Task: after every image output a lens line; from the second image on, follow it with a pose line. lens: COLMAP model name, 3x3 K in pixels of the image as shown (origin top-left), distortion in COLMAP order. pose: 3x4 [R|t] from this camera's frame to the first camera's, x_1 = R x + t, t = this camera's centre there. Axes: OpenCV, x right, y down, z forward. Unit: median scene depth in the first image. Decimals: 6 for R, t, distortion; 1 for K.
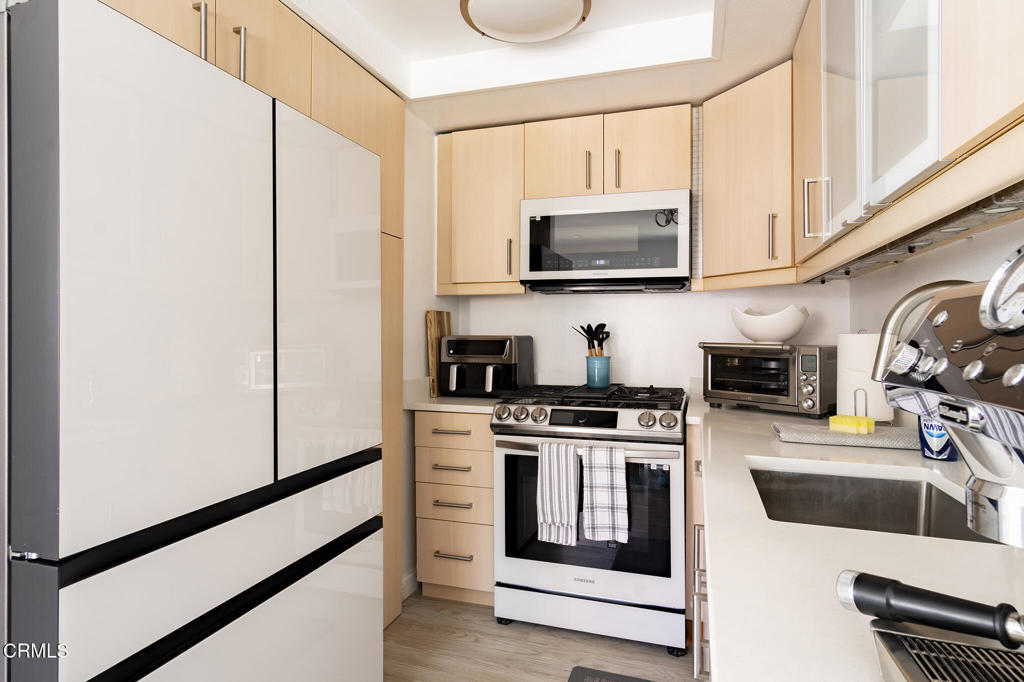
lens RADIAL K [[545.8, 0, 520.5], [0, 545.8, 335.3], [0, 0, 1]] dist [0.004694, 0.001843]
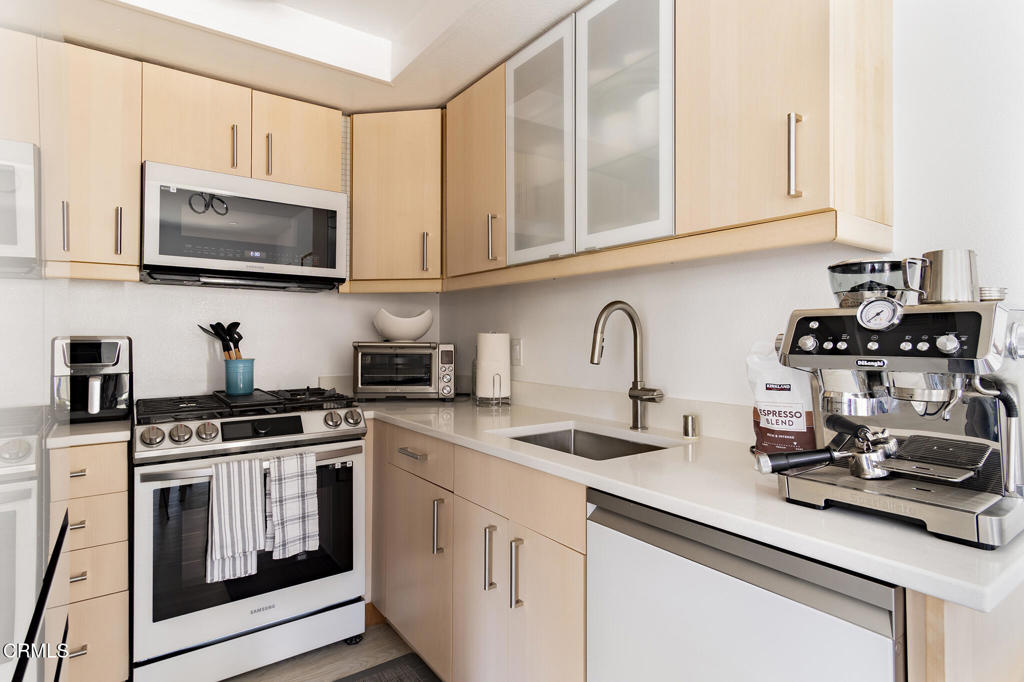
lens RADIAL K [[545.8, 0, 520.8], [0, 545.8, 335.6], [0, 0, 1]] dist [0.004694, 0.001843]
pose [[0.589473, -0.001811, 0.807786, -0.360053], [0.002966, 0.999996, 0.000077, 0.001997], [-0.807782, 0.002351, 0.589476, 0.130134]]
